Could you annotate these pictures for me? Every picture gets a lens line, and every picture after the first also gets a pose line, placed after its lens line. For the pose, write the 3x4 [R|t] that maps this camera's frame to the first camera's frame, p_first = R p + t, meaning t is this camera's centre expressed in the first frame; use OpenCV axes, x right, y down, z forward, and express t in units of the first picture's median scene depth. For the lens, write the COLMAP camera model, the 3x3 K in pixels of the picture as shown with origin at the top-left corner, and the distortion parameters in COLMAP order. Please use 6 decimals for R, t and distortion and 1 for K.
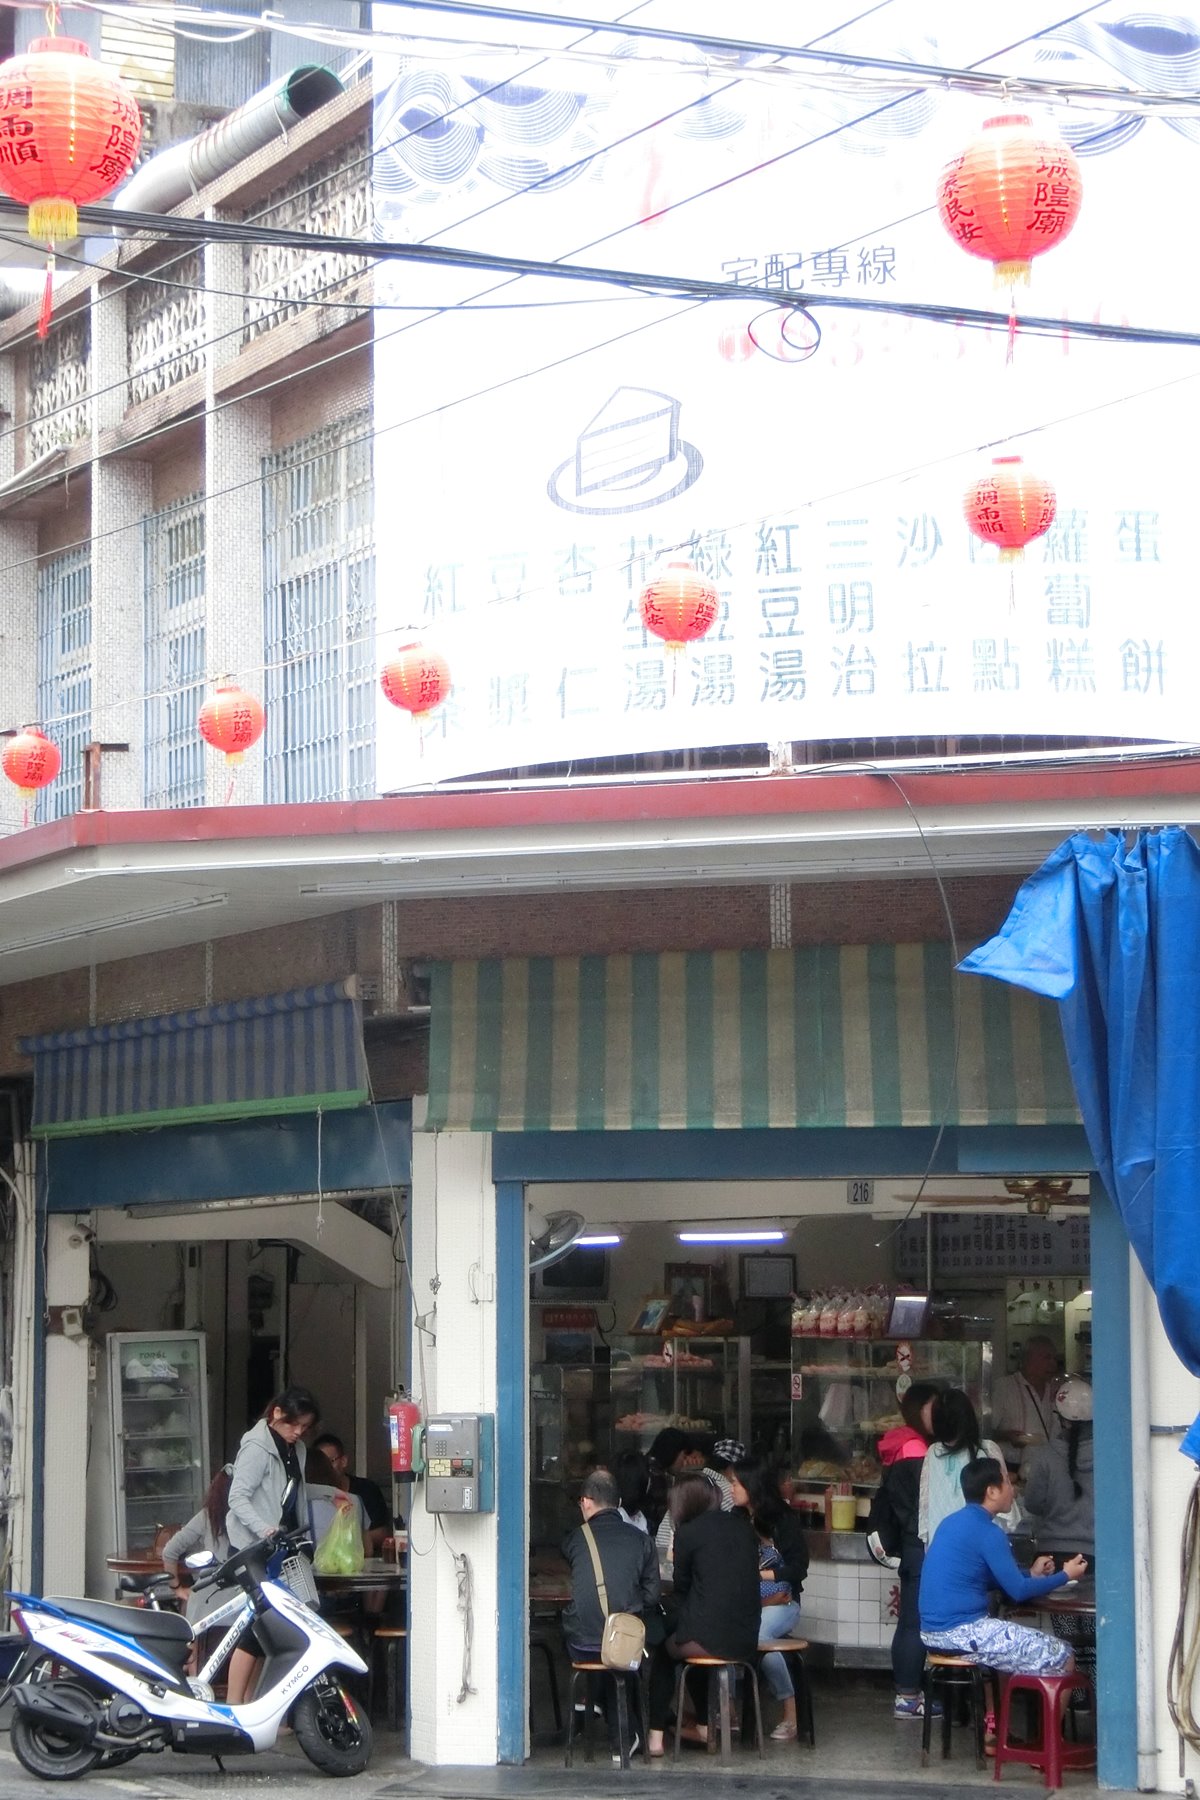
lens RADIAL K [[4159.2, 0, 566.6], [0, 4159.2, 901.4], [0, 0, 1]] dist [0.116585, -1.079730]
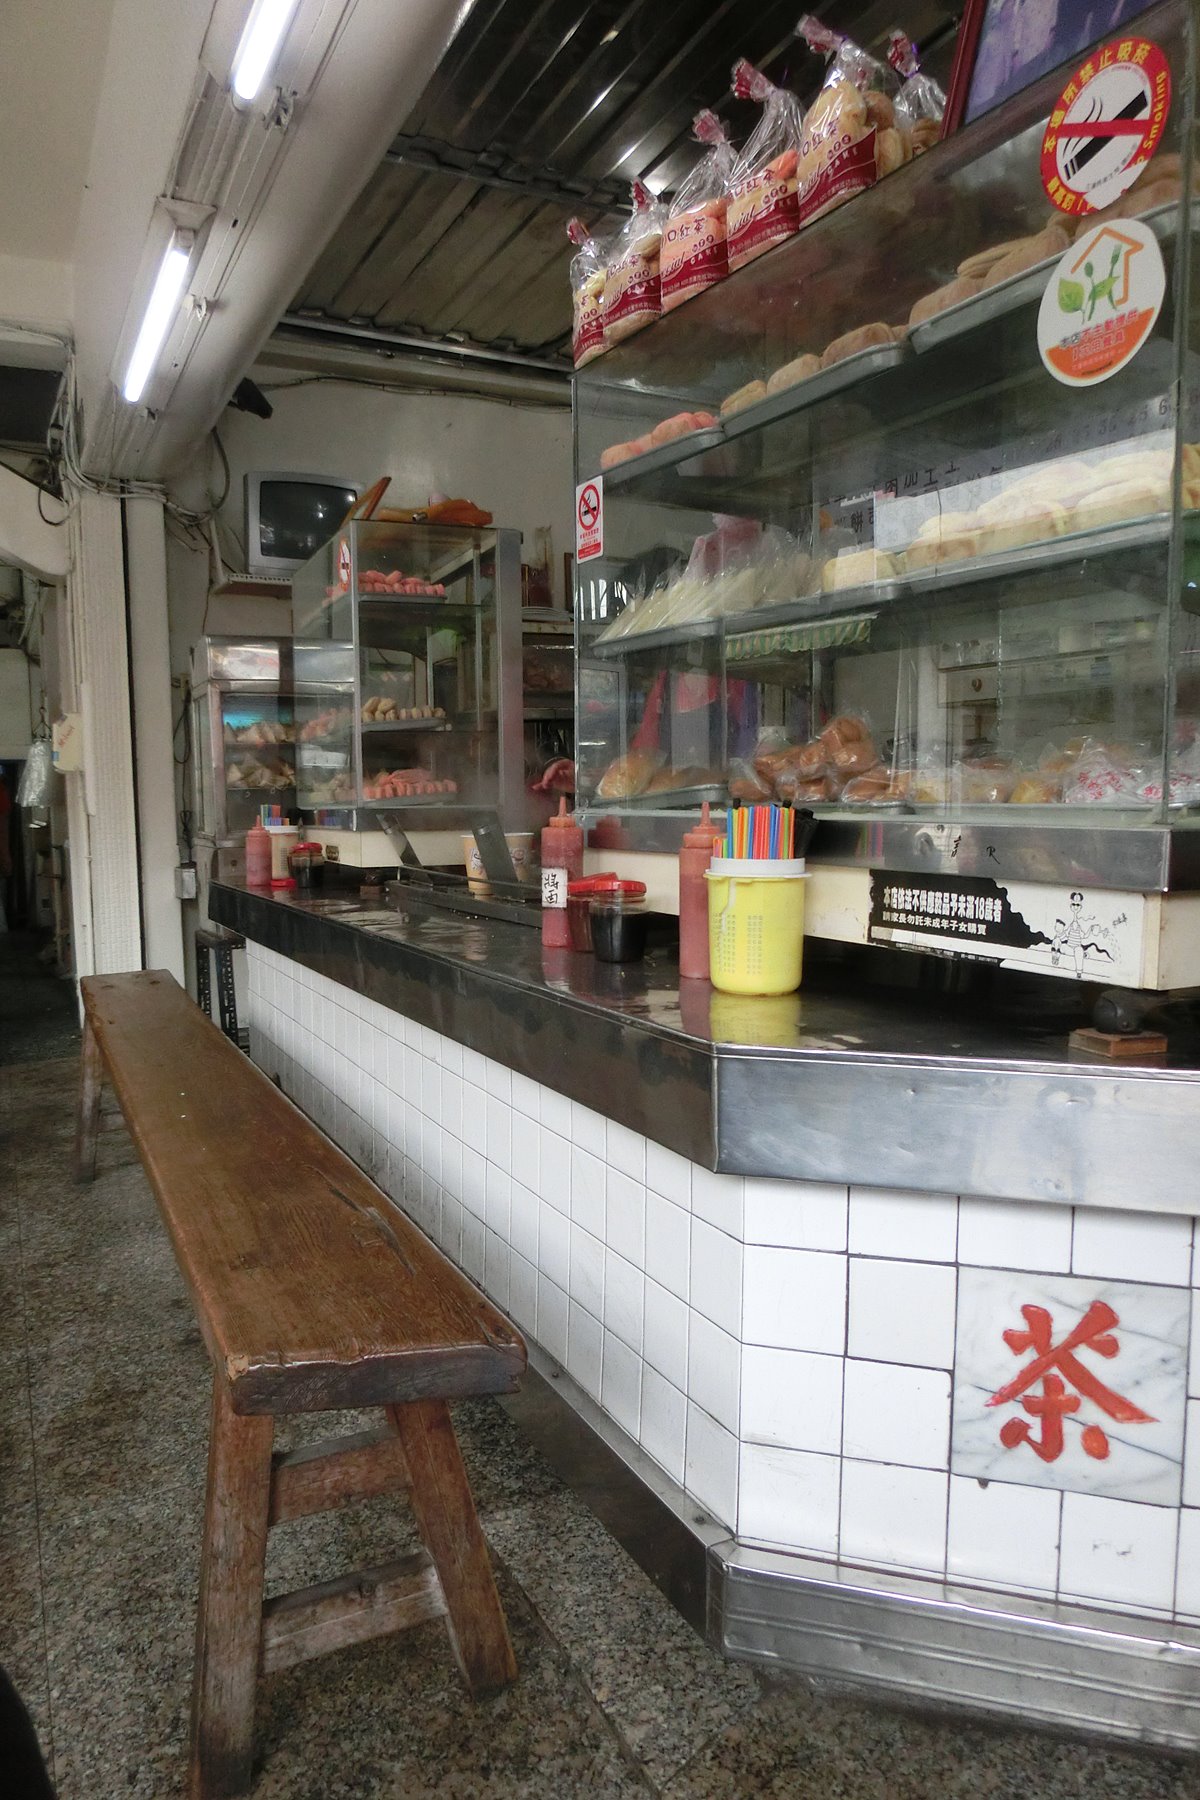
lens RADIAL K [[1229.3, 0, 600.0], [0, 1229.3, 900.0], [0, 0, 1]] dist [-0.070911, 0.047174]
pose [[0.999922, -0.011398, 0.005018, 0.066063], [0.010303, 0.983486, 0.180689, 0.153119], [-0.006995, -0.180624, 0.983527, 1.078419]]
